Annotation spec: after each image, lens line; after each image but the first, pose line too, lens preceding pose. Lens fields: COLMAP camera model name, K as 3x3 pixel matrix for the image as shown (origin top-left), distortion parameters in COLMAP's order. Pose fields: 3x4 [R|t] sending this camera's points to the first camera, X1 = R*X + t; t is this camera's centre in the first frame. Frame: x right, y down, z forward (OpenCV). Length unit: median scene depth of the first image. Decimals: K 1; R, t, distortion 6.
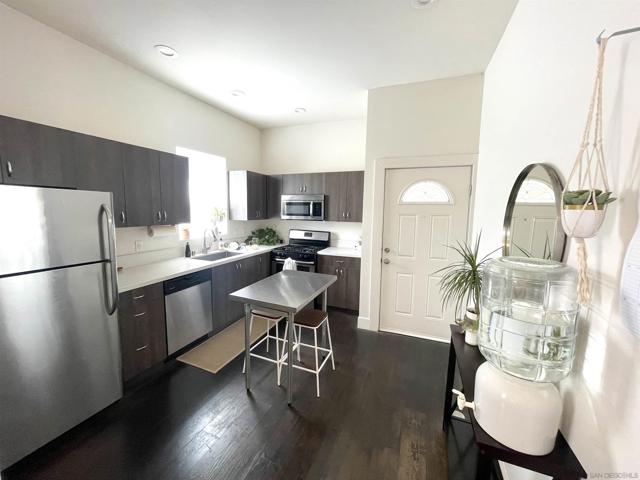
lens RADIAL K [[259.5, 0, 329.0], [0, 259.5, 223.5], [0, 0, 1]] dist [-0.001710, 0.002058]
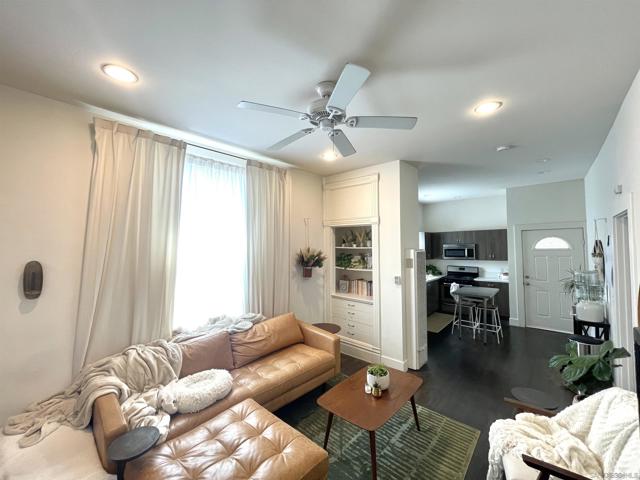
lens RADIAL K [[259.5, 0, 319.4], [0, 259.5, 229.9], [0, 0, 1]] dist [-0.001710, 0.002058]
pose [[0.927208, -0.047497, -0.371522, -0.370605], [-0.001514, 0.991443, -0.130528, 0.018289], [0.374543, 0.121589, 0.919203, -1.052825]]
